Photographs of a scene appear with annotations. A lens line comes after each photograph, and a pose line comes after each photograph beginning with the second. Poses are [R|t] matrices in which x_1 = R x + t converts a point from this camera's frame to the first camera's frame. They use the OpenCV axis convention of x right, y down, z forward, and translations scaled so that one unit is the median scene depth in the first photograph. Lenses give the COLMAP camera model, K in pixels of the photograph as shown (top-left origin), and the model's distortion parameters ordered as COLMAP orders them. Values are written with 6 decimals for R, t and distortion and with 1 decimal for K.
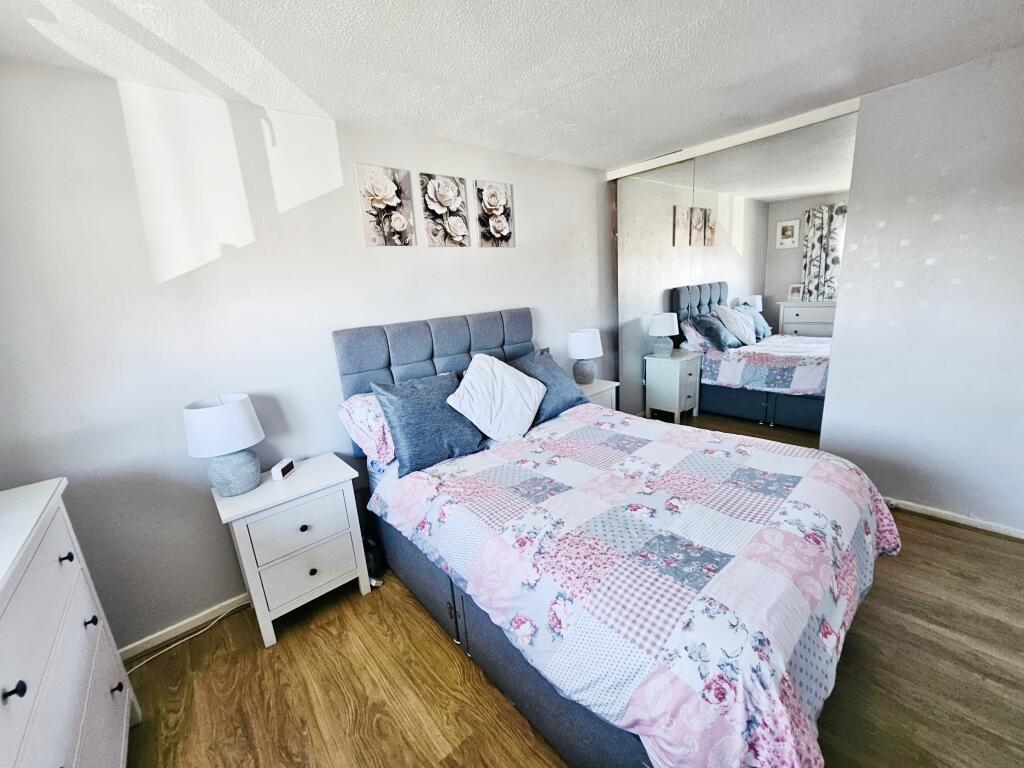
lens RADIAL K [[402.1, 0, 516.1], [0, 402.1, 379.5], [0, 0, 1]] dist [-0.002464, -0.000307]
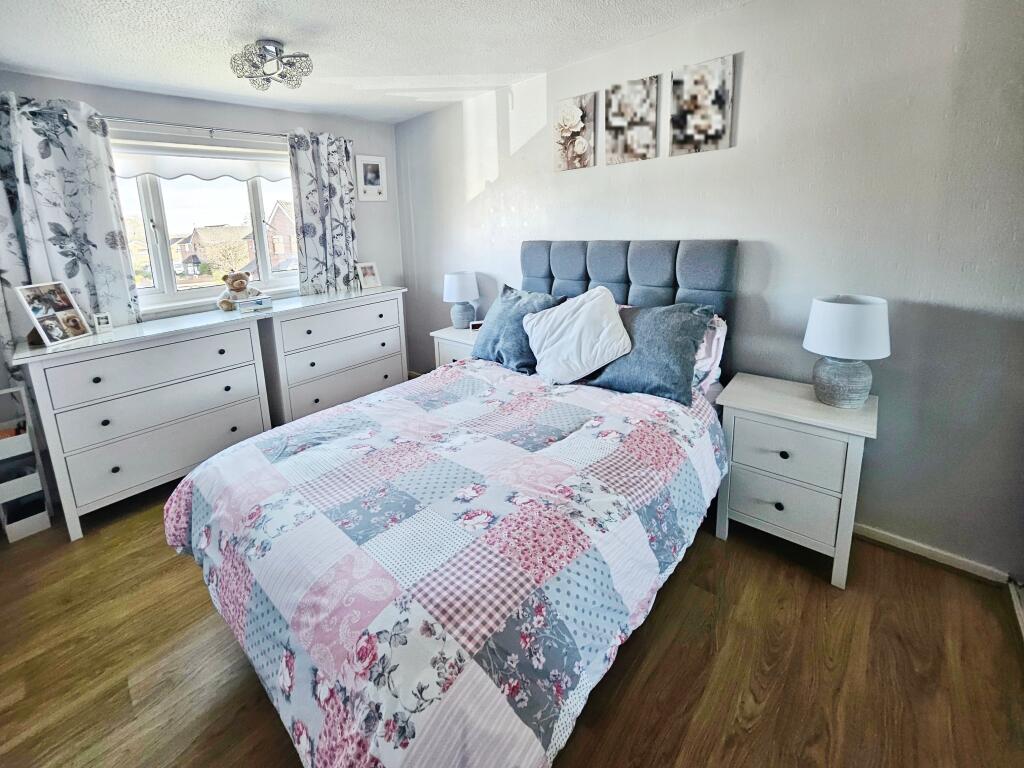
lens RADIAL K [[429.1, 0, 511.6], [0, 429.1, 304.8], [0, 0, 1]] dist [-0.002512, -0.000099]
pose [[0.037355, 0.279686, -0.959365, 0.873024], [-0.184073, 0.945533, 0.268486, -0.254251], [0.982202, 0.166564, 0.086803, 0.760120]]
